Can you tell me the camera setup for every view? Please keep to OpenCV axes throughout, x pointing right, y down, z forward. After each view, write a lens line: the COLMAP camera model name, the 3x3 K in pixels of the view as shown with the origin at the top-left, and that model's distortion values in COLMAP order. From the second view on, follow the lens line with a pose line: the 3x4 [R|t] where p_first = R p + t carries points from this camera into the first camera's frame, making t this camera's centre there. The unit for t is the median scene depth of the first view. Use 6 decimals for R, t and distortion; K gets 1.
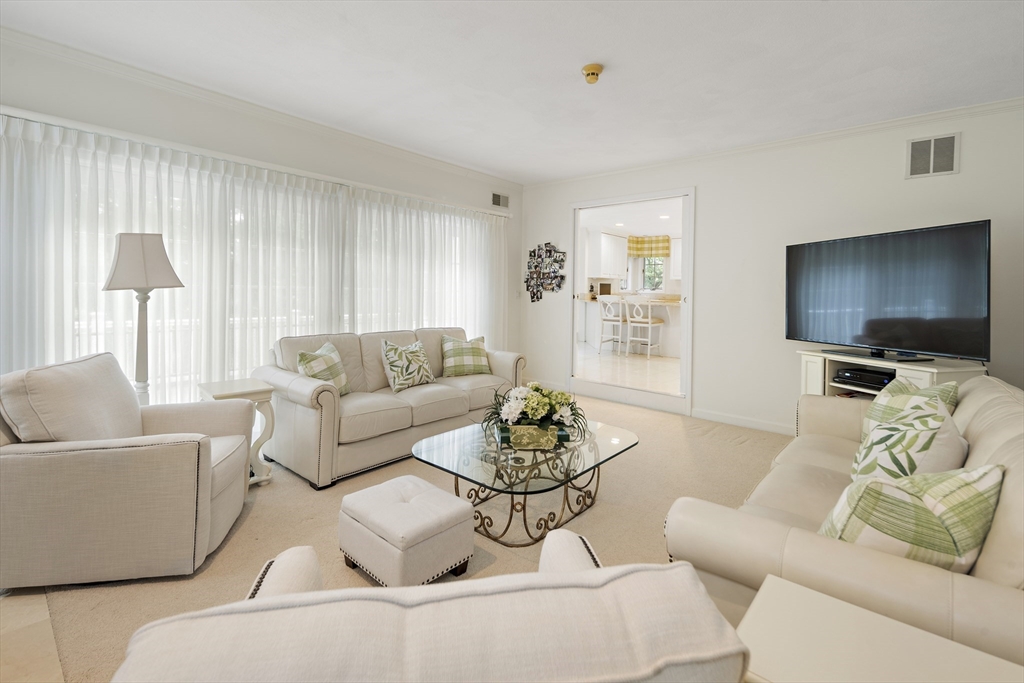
lens RADIAL K [[459.0, 0, 515.7], [0, 459.0, 295.8], [0, 0, 1]] dist [0.000060, -0.000177]
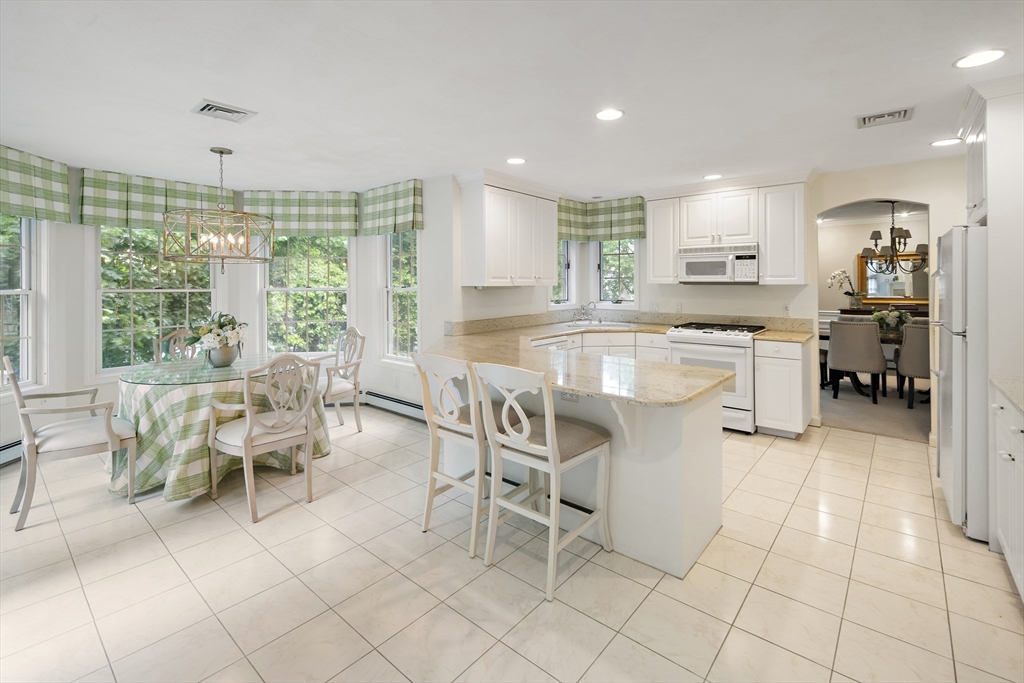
lens RADIAL K [[456.2, 0, 514.5], [0, 456.2, 283.4], [0, 0, 1]] dist [0.002032, -0.000781]
pose [[0.999629, -0.027036, 0.003368, 0.185528], [0.027074, 0.999564, -0.011768, -0.032403], [-0.003048, 0.011855, 0.999925, 0.492593]]
